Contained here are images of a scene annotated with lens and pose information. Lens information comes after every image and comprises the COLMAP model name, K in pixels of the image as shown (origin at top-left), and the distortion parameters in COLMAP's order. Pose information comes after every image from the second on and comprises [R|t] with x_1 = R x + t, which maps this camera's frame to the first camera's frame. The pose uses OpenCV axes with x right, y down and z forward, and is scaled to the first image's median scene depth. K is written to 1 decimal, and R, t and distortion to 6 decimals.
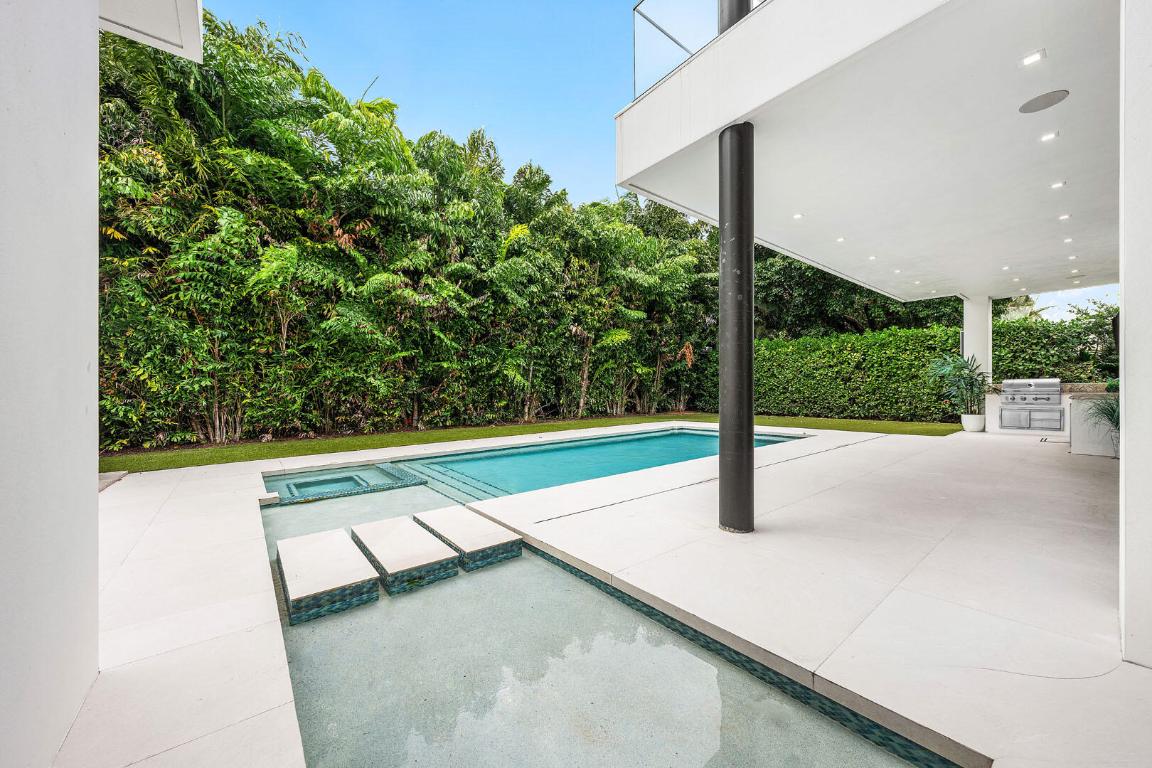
lens RADIAL K [[411.9, 0, 572.8], [0, 411.9, 393.7], [0, 0, 1]] dist [-0.012598, -0.000005]
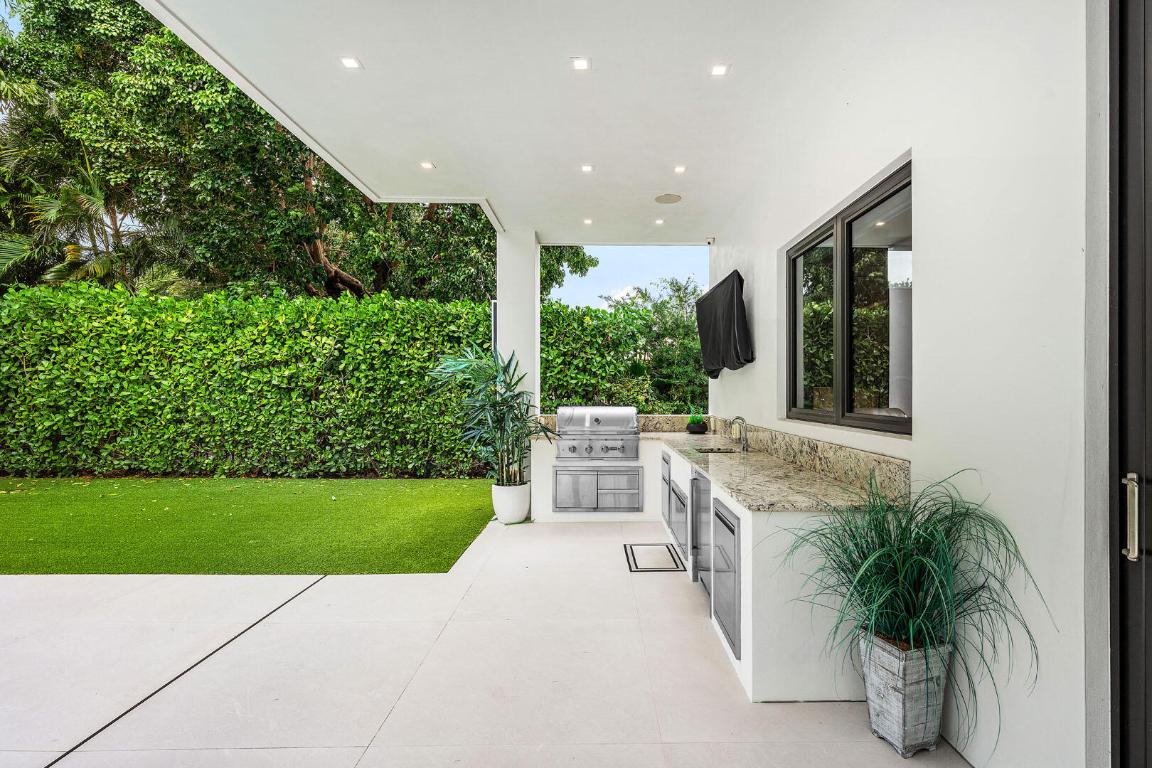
lens RADIAL K [[531.8, 0, 615.6], [0, 531.8, 394.7], [0, 0, 1]] dist [0.001052, 0.000002]
pose [[0.575020, 0.008956, 0.818090, 0.393433], [-0.000544, 0.999944, -0.010565, -0.029345], [-0.818139, 0.005631, 0.574993, 0.392373]]
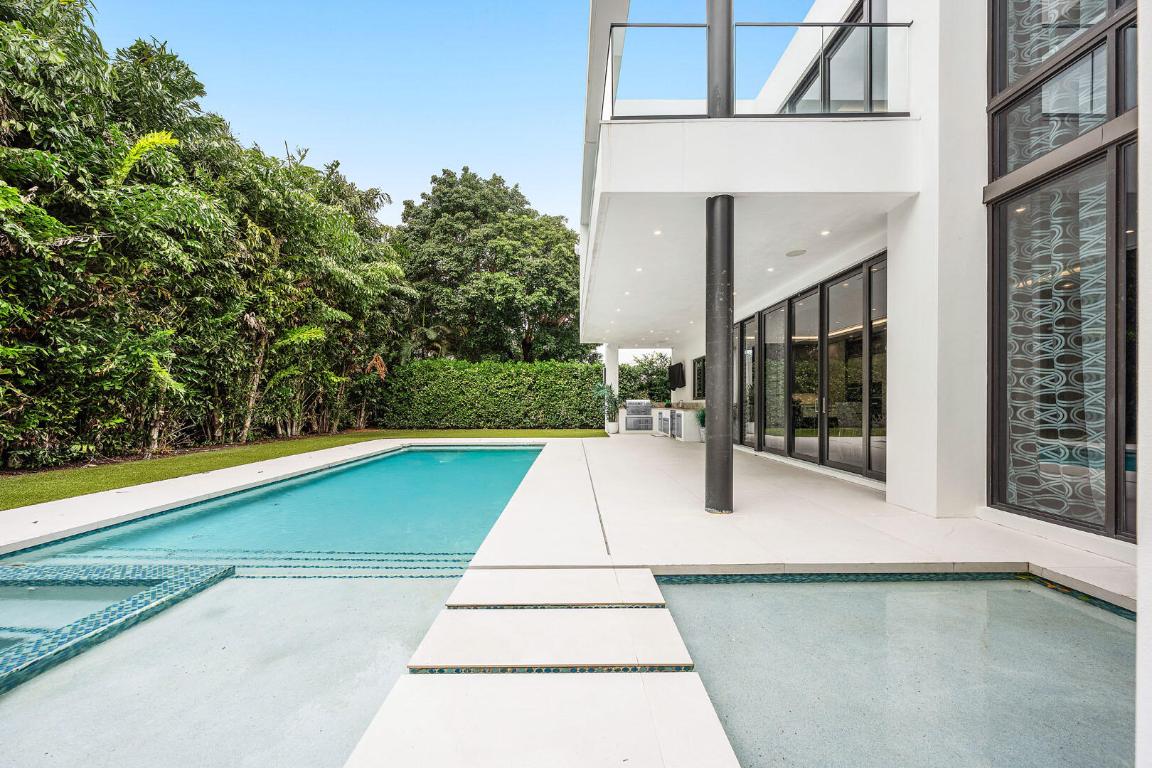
lens RADIAL K [[397.4, 0, 565.8], [0, 397.4, 408.8], [0, 0, 1]] dist [0.002185, 0.000271]
pose [[0.627565, 0.000602, 0.778564, -0.202569], [0.002123, 0.999995, -0.002484, 0.002574], [-0.778561, 0.003211, 0.627561, 0.137916]]
